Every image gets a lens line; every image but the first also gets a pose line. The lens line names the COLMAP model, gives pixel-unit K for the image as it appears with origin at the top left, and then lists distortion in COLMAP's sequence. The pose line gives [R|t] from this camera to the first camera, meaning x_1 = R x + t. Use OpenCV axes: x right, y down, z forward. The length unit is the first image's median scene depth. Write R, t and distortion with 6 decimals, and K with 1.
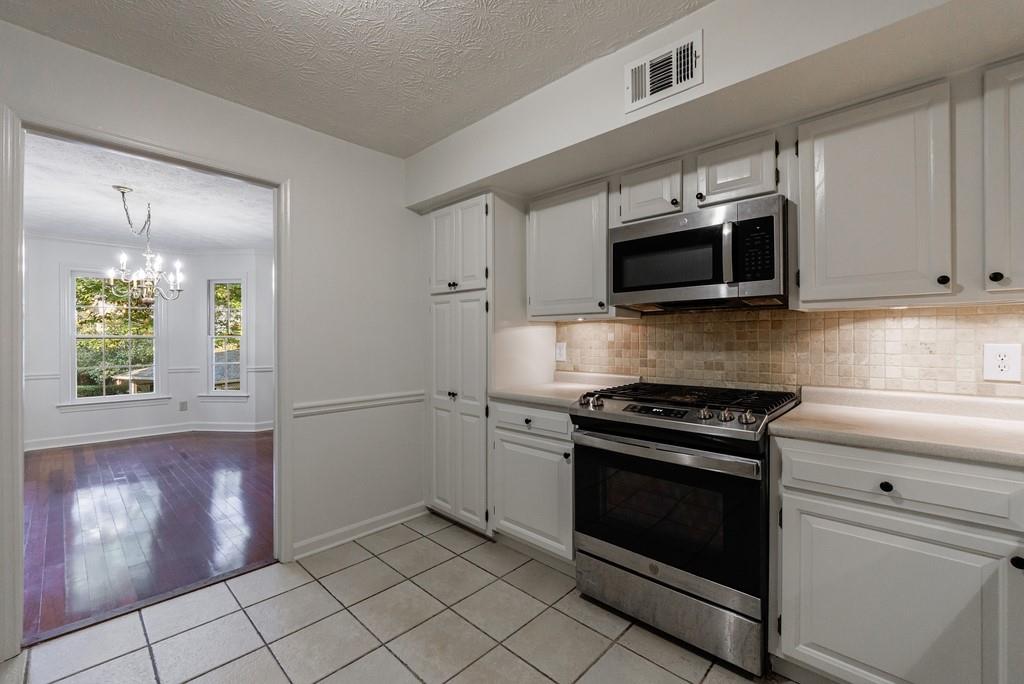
lens RADIAL K [[421.8, 0, 510.1], [0, 421.8, 337.4], [0, 0, 1]] dist [0.000363, -0.000429]
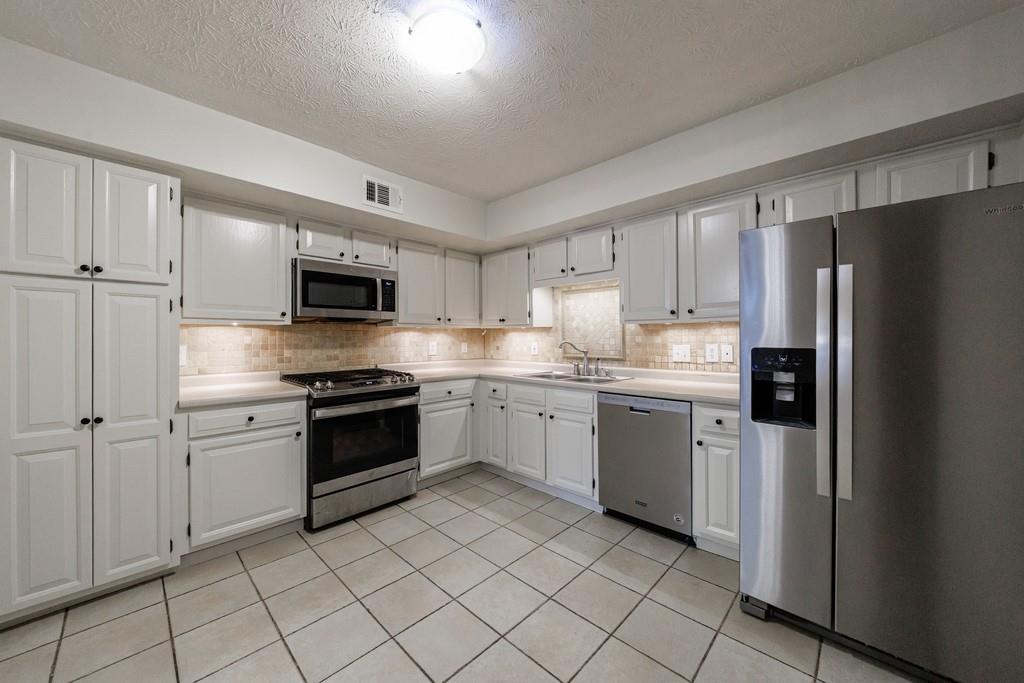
lens RADIAL K [[370.3, 0, 512.8], [0, 370.3, 337.5], [0, 0, 1]] dist [-0.000838, -0.000006]
pose [[0.002710, 0.001409, 0.999995, -0.911621], [-0.000601, 0.999999, -0.001408, -0.007832], [-0.999996, -0.000597, 0.002711, 0.325838]]
